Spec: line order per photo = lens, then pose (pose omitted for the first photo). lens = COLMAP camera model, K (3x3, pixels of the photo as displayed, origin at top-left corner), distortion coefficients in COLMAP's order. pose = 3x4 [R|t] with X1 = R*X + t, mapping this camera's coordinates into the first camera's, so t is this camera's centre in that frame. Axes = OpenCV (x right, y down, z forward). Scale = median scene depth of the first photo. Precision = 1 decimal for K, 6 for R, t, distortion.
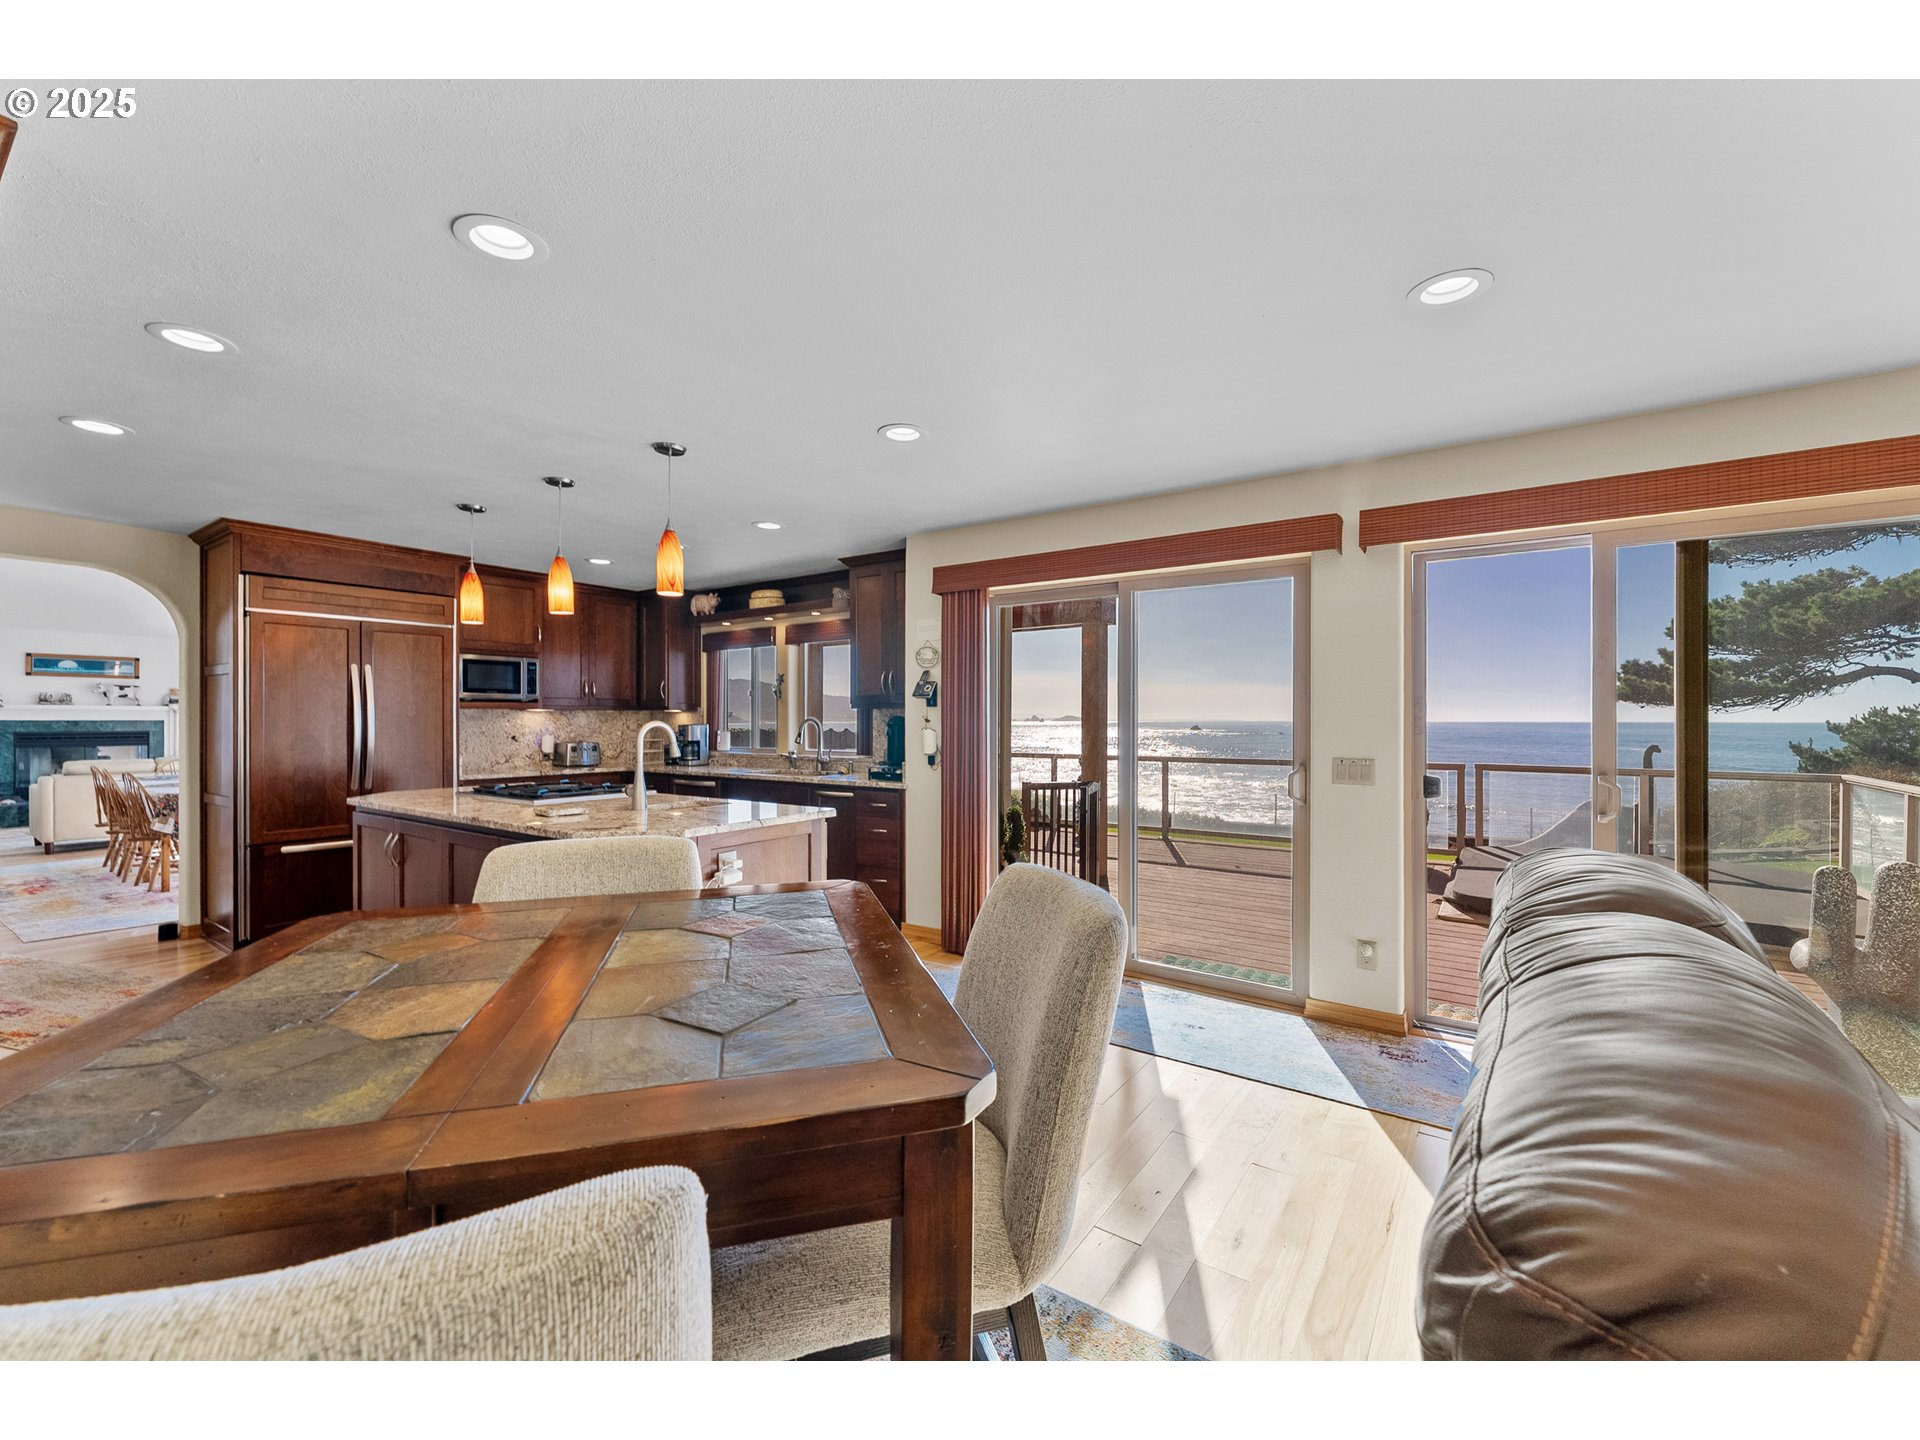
lens RADIAL K [[773.4, 0, 943.6], [0, 773.4, 725.1], [0, 0, 1]] dist [0.000361, 0.000329]
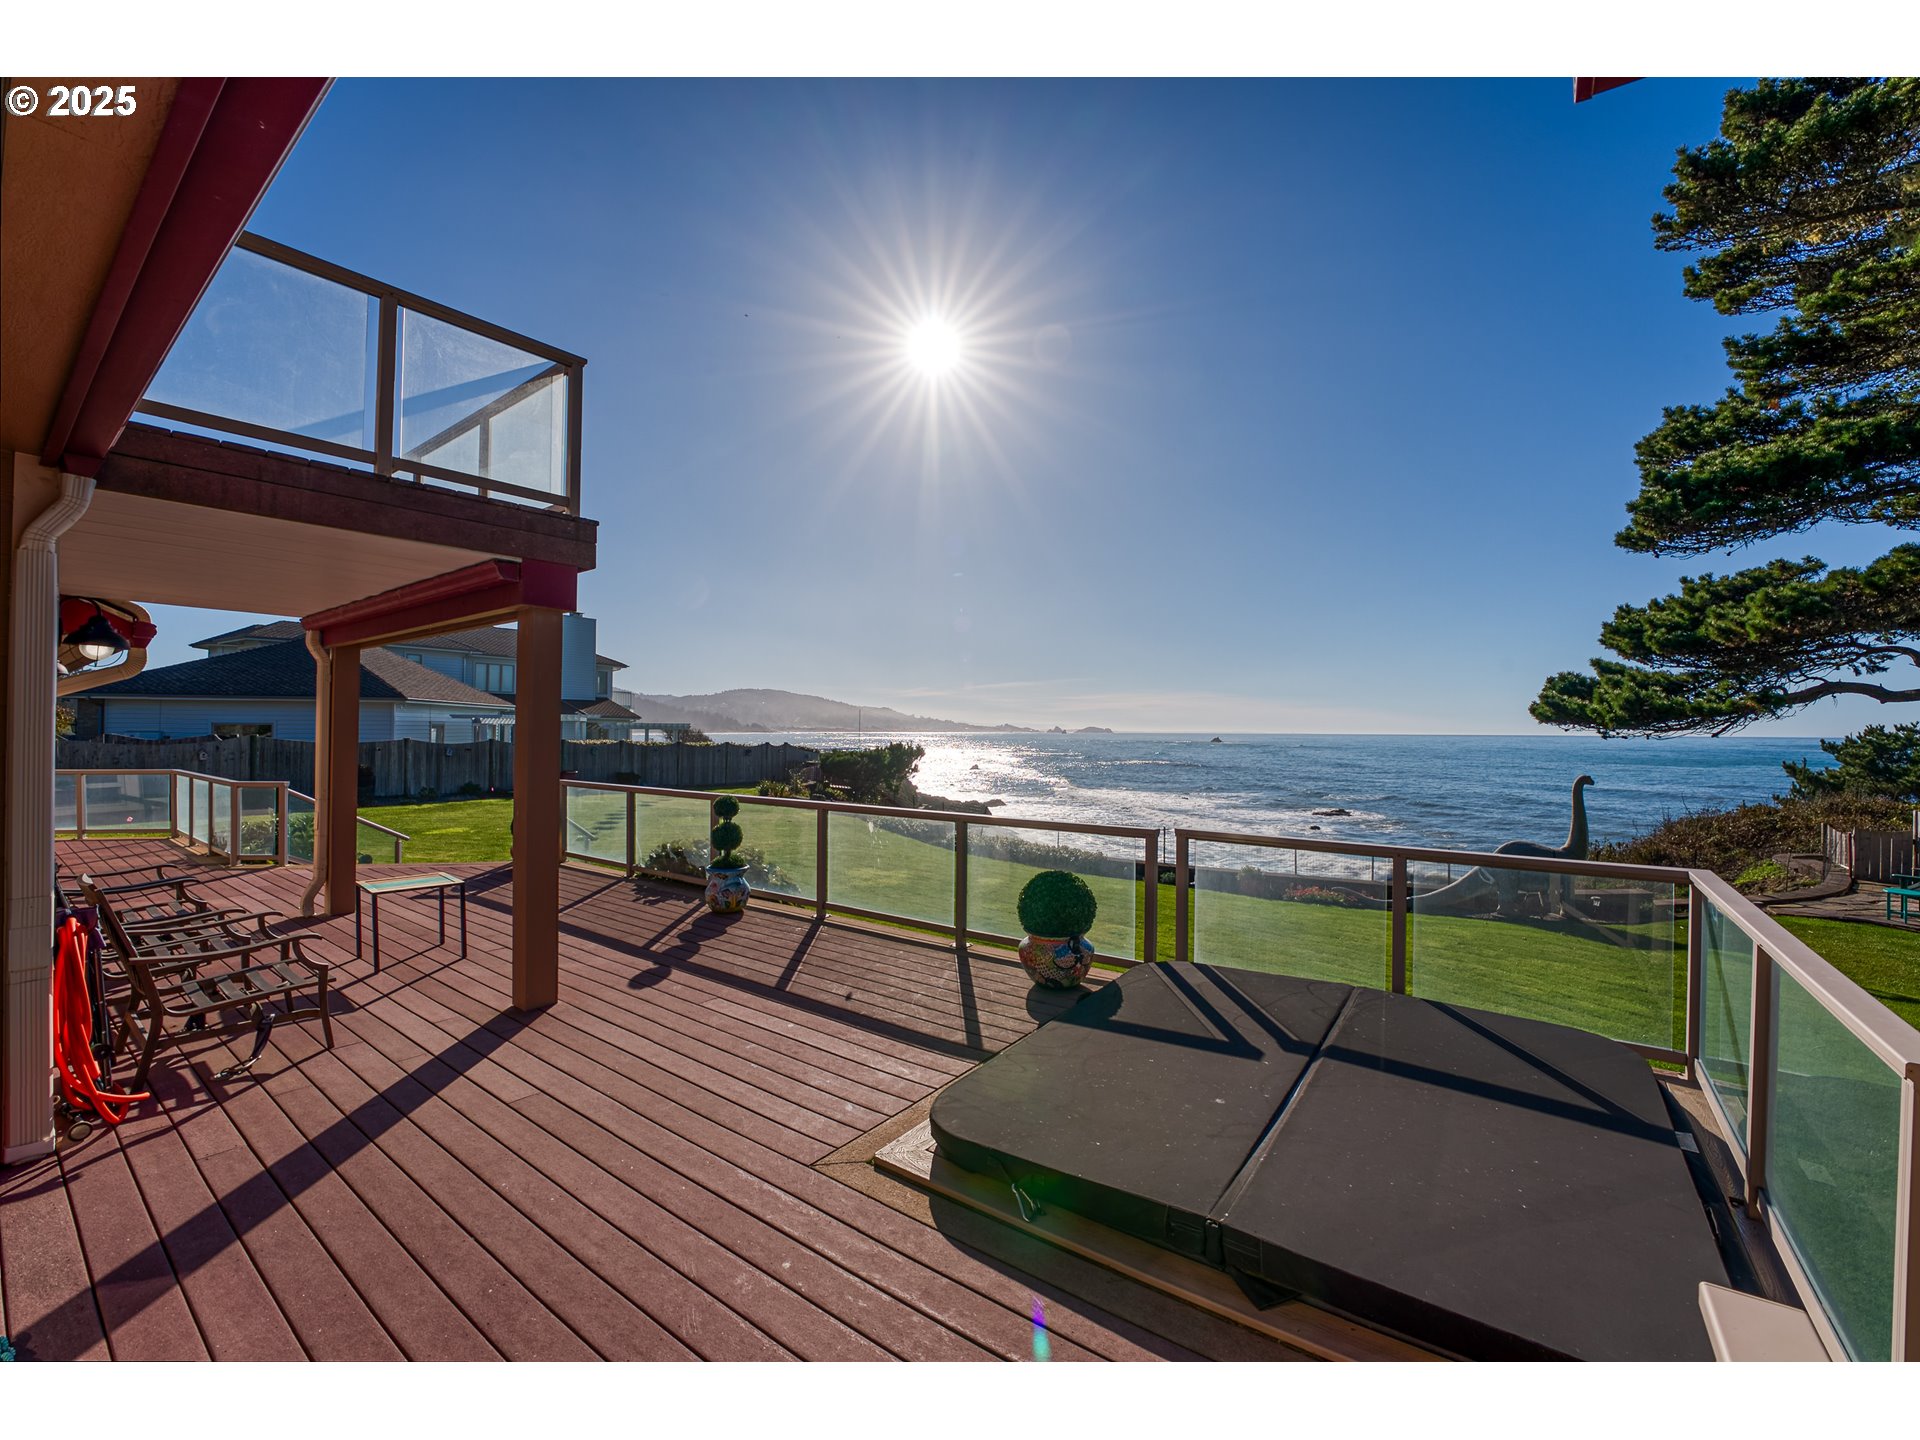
lens RADIAL K [[773.4, 0, 979.5], [0, 773.4, 724.1], [0, 0, 1]] dist [0.000361, 0.000329]
pose [[0.999916, 0.006104, 0.011422, 0.296344], [-0.005974, 0.999918, -0.011350, -0.017377], [-0.011490, 0.011281, 0.999870, 0.203032]]
